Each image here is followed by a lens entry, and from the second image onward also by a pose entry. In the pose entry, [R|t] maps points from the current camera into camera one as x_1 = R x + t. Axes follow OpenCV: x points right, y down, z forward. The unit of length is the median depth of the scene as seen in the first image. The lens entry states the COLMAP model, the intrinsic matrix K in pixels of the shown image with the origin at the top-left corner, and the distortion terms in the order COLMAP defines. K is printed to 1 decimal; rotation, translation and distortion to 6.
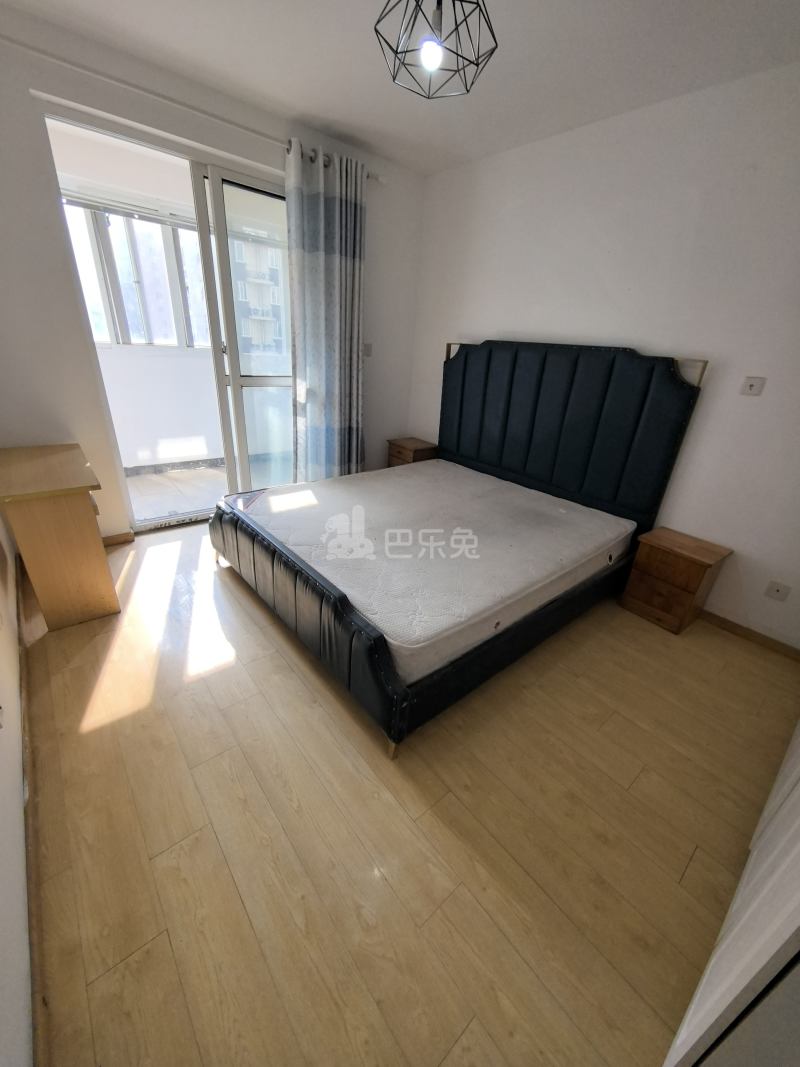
lens RADIAL K [[414.6, 0, 404.0], [0, 414.6, 537.3], [0, 0, 1]] dist [0.010466, -0.005504]
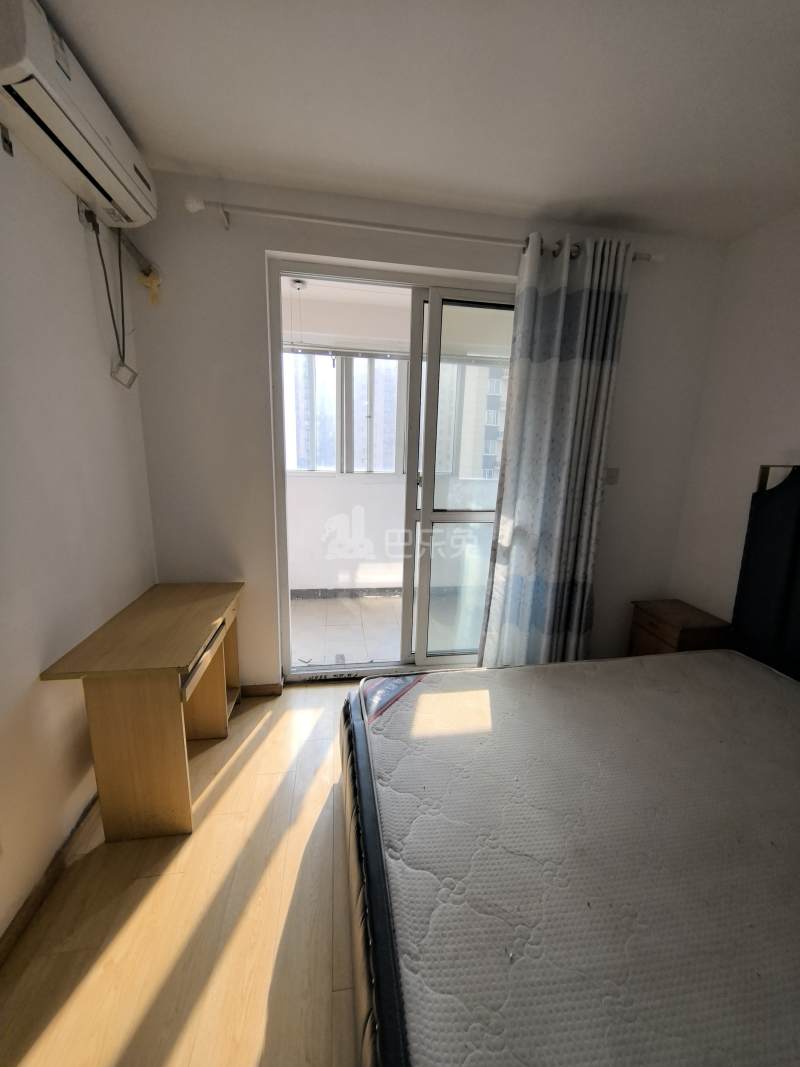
lens RADIAL K [[414.6, 0, 404.0], [0, 414.6, 537.3], [0, 0, 1]] dist [0.010466, -0.005504]
pose [[0.857873, 0.066609, -0.509527, -0.027042], [-0.191517, 0.961567, -0.196748, -0.165538], [0.476839, 0.266368, 0.837659, 0.306537]]
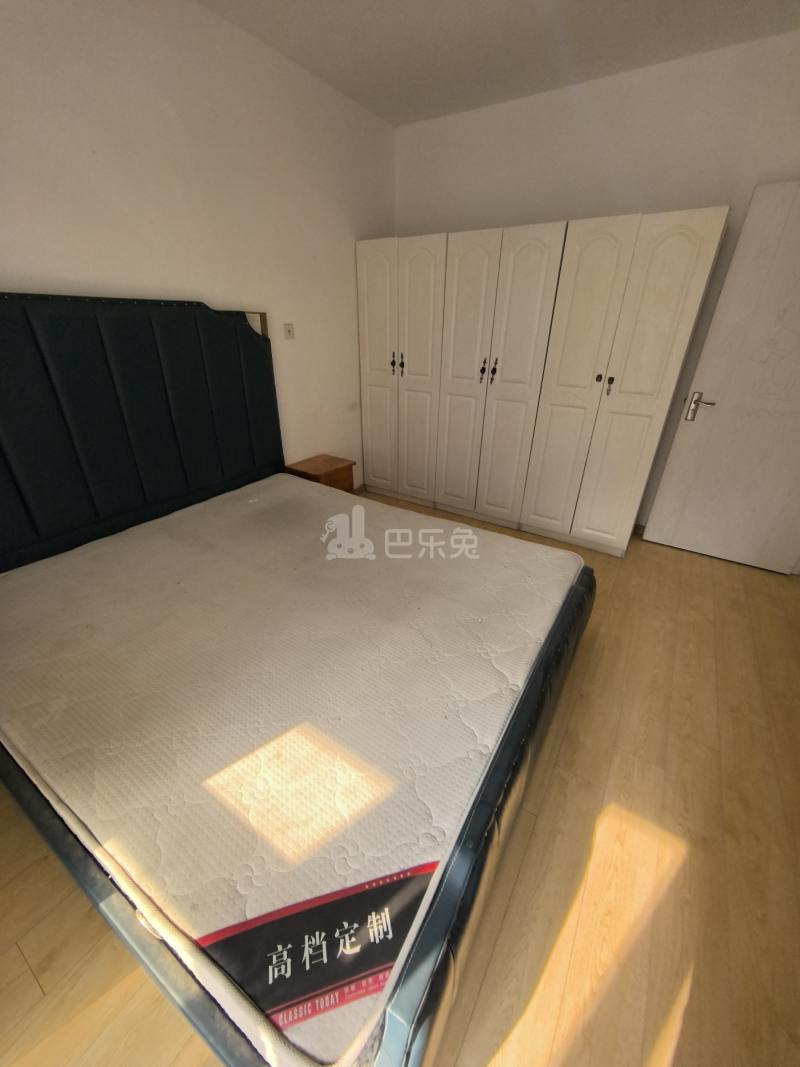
lens RADIAL K [[414.6, 0, 404.0], [0, 414.6, 537.3], [0, 0, 1]] dist [0.010466, -0.005504]
pose [[-0.299377, -0.509482, 0.806723, -0.390472], [0.371416, 0.716584, 0.590388, -0.348866], [-0.878877, 0.476378, -0.025299, 0.675501]]
